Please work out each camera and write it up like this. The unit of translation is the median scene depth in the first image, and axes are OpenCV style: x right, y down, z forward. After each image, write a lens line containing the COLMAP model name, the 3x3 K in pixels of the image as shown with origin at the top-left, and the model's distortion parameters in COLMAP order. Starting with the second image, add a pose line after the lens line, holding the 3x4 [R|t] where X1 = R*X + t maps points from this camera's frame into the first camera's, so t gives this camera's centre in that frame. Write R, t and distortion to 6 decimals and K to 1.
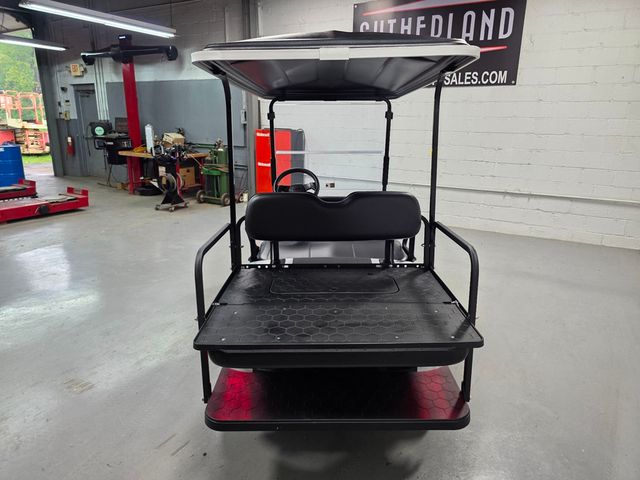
lens RADIAL K [[496.1, 0, 306.4], [0, 496.1, 273.4], [0, 0, 1]] dist [0.090266, -0.102425]
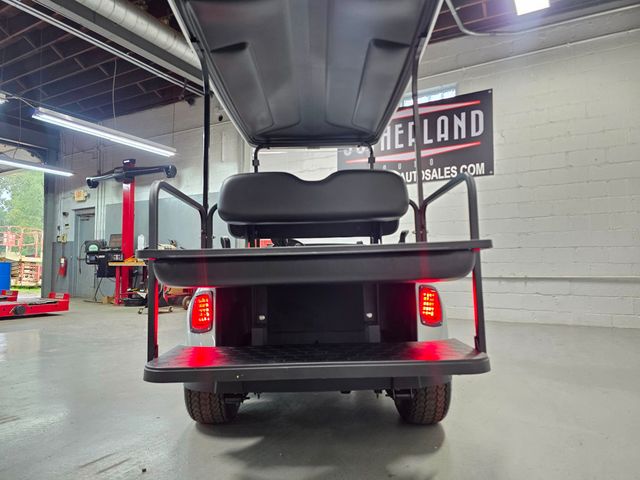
lens RADIAL K [[496.1, 0, 306.4], [0, 496.1, 273.4], [0, 0, 1]] dist [0.090266, -0.102425]
pose [[0.999974, -0.005509, 0.004676, 0.014299], [0.006846, 0.929399, -0.369013, 0.146135], [-0.002313, 0.369036, 0.929412, 0.079026]]
